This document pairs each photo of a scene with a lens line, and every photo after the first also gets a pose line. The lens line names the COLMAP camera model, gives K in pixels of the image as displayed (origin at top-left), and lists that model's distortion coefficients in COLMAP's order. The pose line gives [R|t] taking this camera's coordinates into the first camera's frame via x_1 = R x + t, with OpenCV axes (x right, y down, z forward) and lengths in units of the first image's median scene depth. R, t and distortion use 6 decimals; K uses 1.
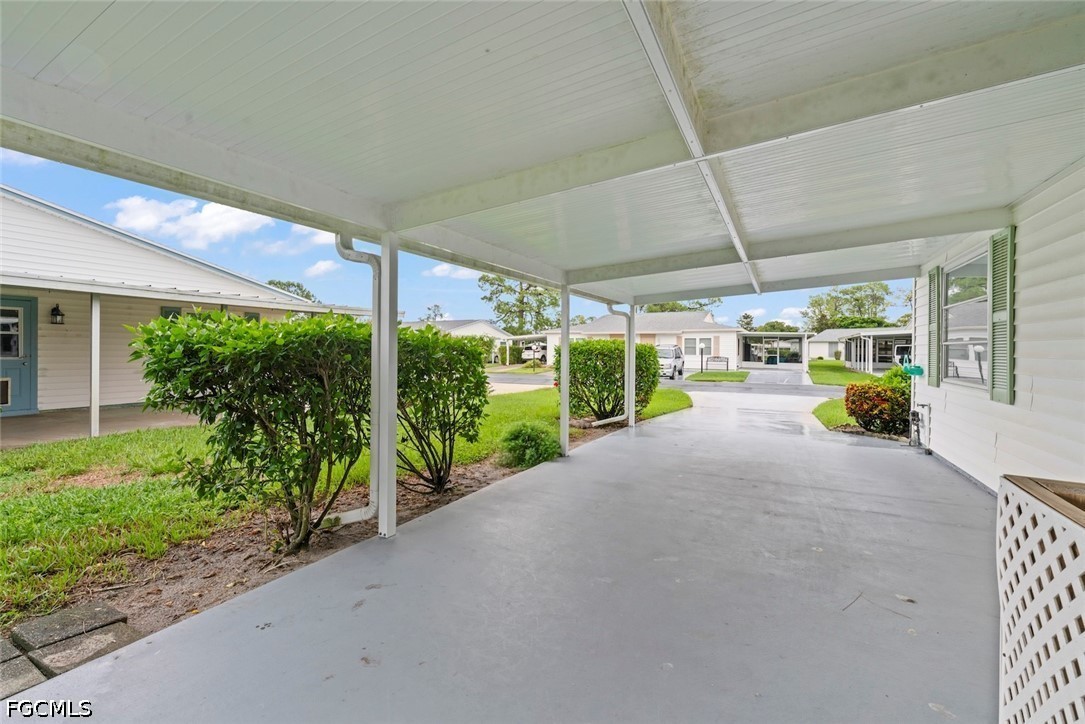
lens RADIAL K [[454.1, 0, 541.8], [0, 454.1, 348.8], [0, 0, 1]] dist [-0.000158, -0.000014]
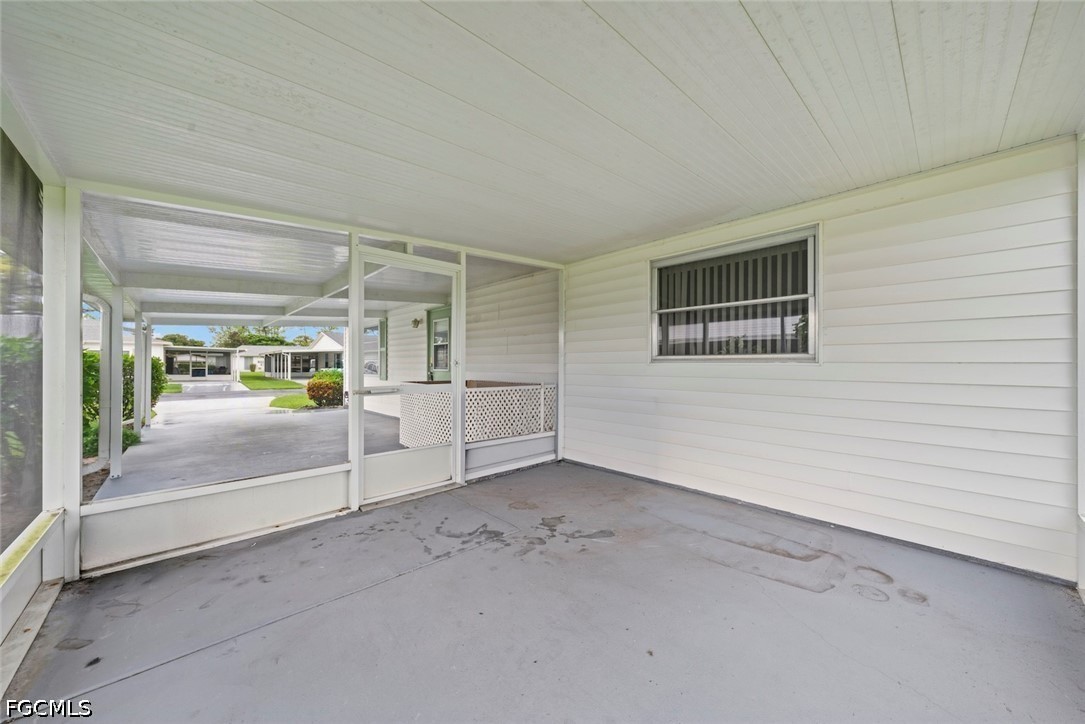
lens RADIAL K [[391.0, 0, 541.0], [0, 391.0, 367.4], [0, 0, 1]] dist [-0.001134, -0.000070]
pose [[0.331851, -0.010606, 0.943272, -0.104110], [-0.000649, 0.999934, 0.011471, 0.001217], [-0.943332, -0.004419, 0.331822, -0.079595]]
